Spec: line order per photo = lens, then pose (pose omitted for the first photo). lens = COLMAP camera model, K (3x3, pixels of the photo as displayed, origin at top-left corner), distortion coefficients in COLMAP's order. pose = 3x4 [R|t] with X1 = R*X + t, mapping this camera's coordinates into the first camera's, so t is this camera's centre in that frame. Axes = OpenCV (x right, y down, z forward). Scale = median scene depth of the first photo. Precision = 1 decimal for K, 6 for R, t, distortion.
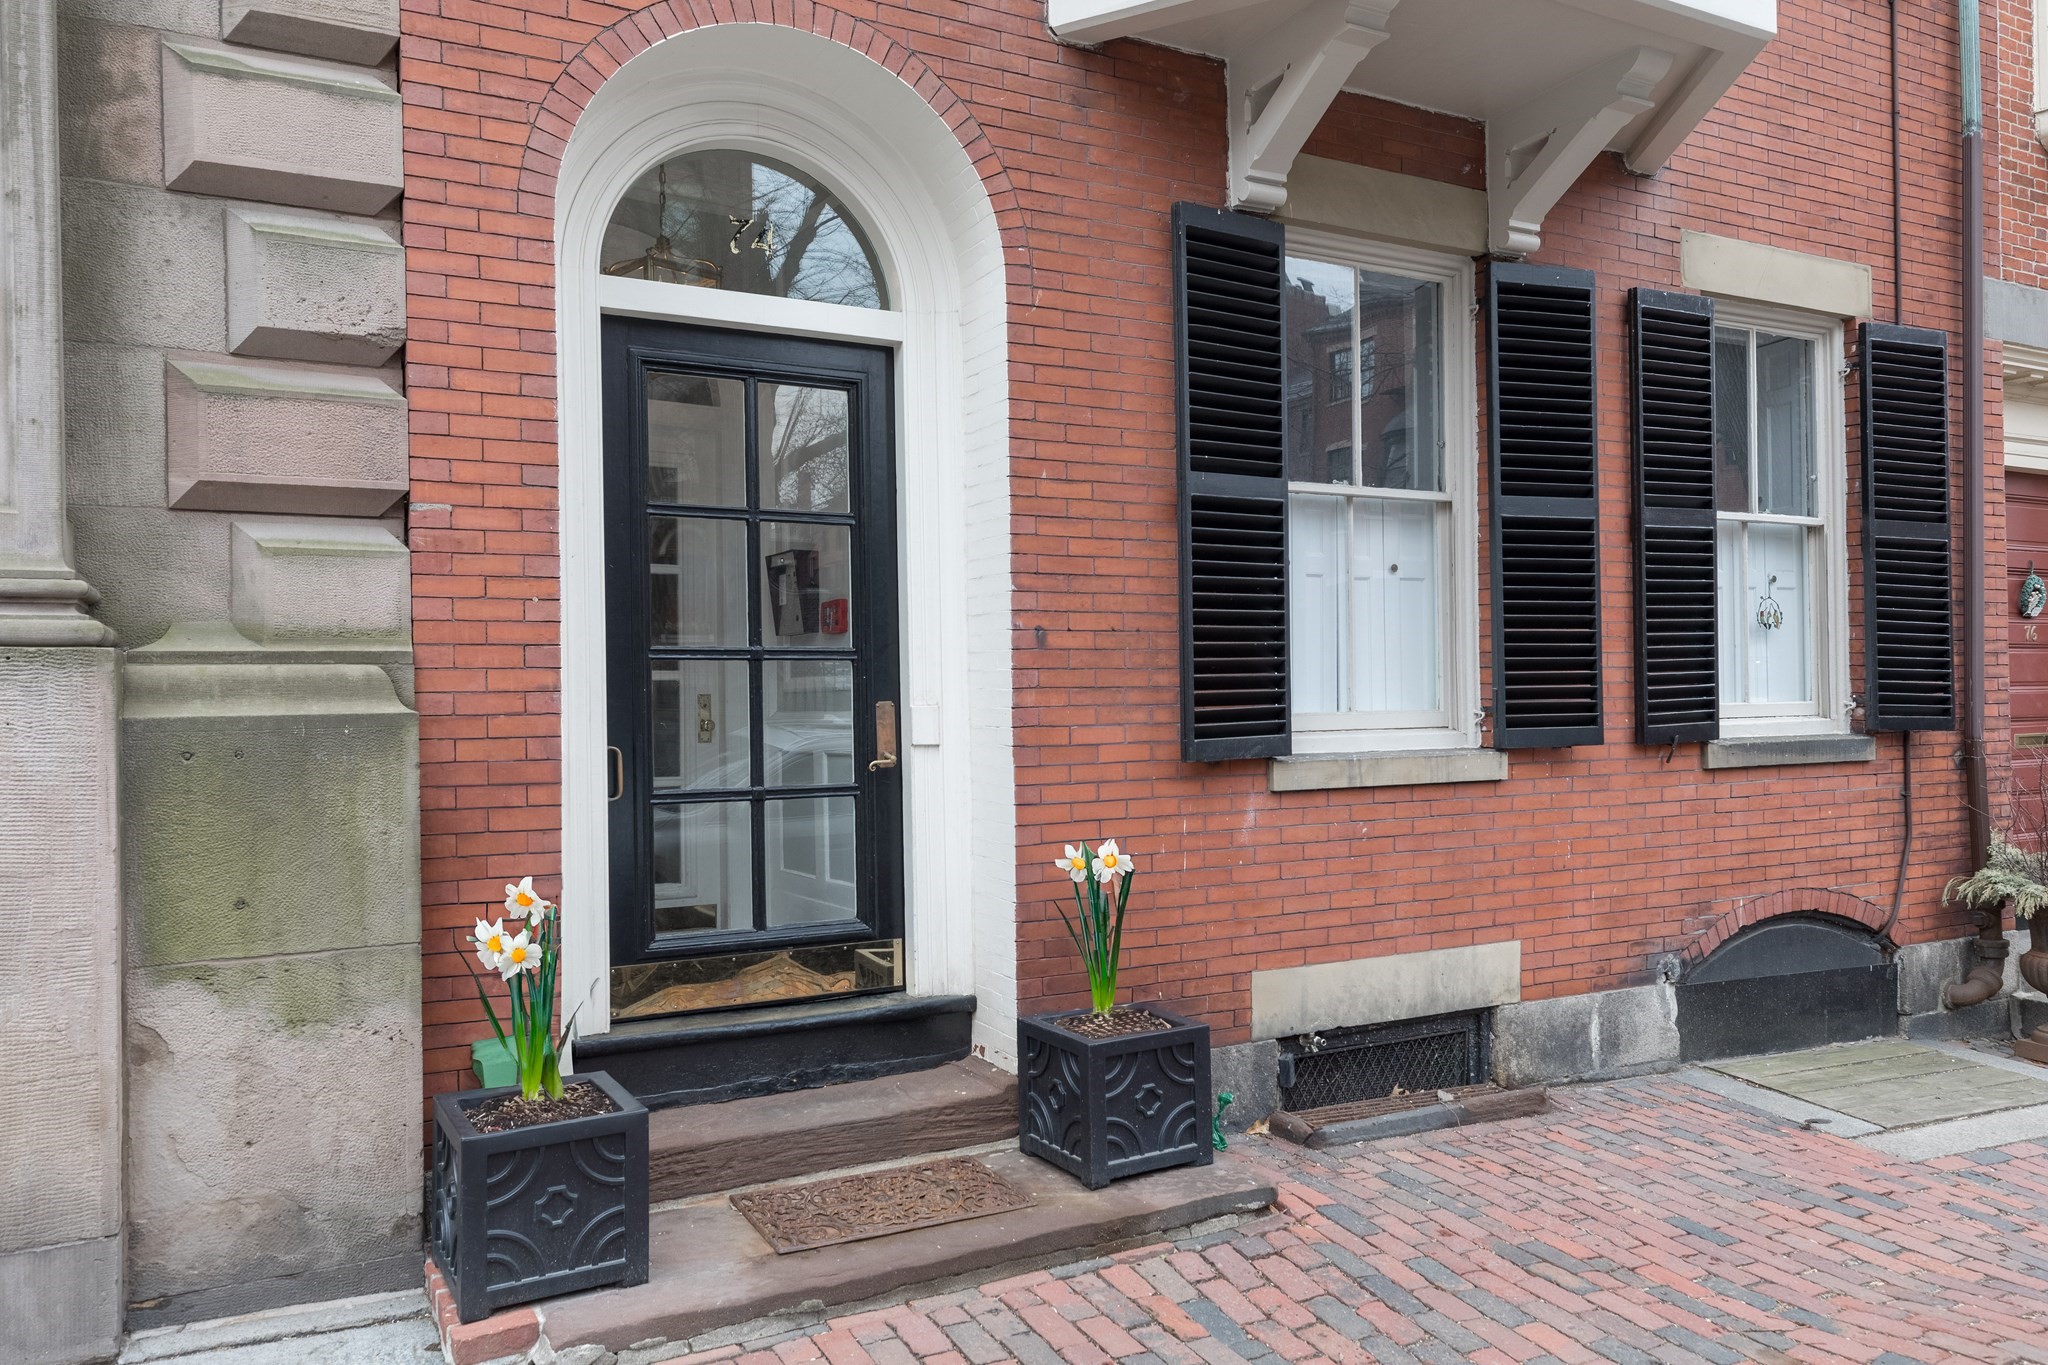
lens RADIAL K [[1431.7, 0, 1024.0], [0, 1431.7, 682.5], [0, 0, 1]] dist [0.004496, -0.000057]
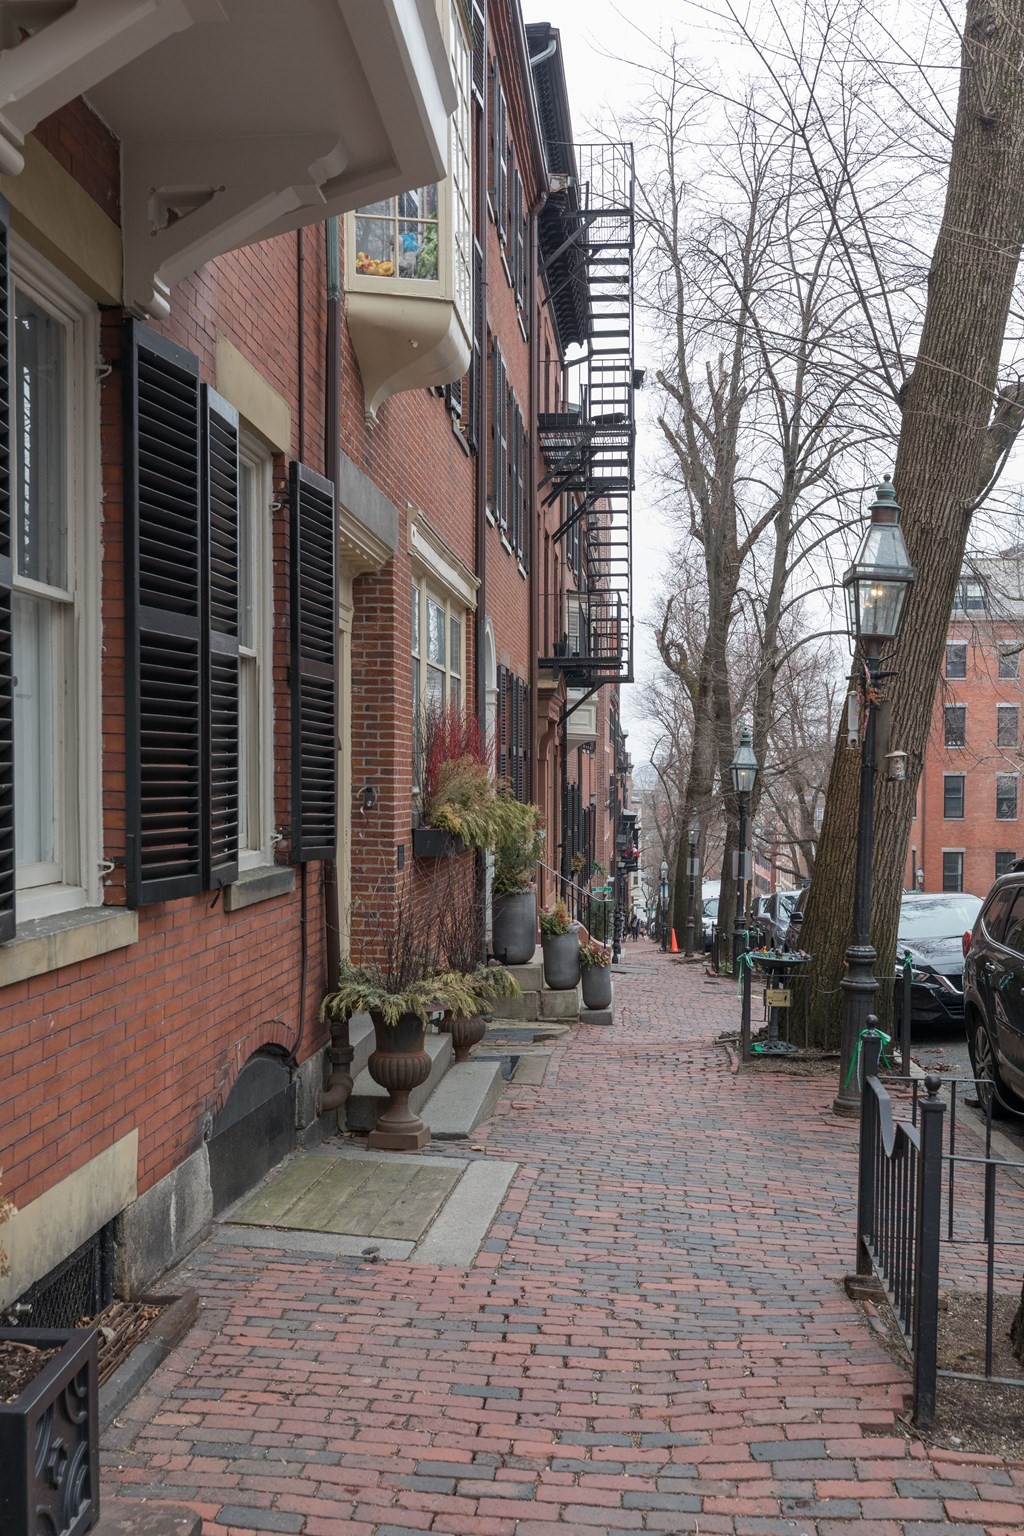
lens RADIAL K [[1549.1, 0, 512.5], [0, 1549.1, 853.4], [0, 0, 1]] dist [-0.000599, -0.010016]
pose [[0.531561, -0.027957, 0.846558, -0.330601], [-0.017721, 0.998869, 0.044114, -0.030337], [-0.846834, -0.038451, 0.530465, 0.339989]]
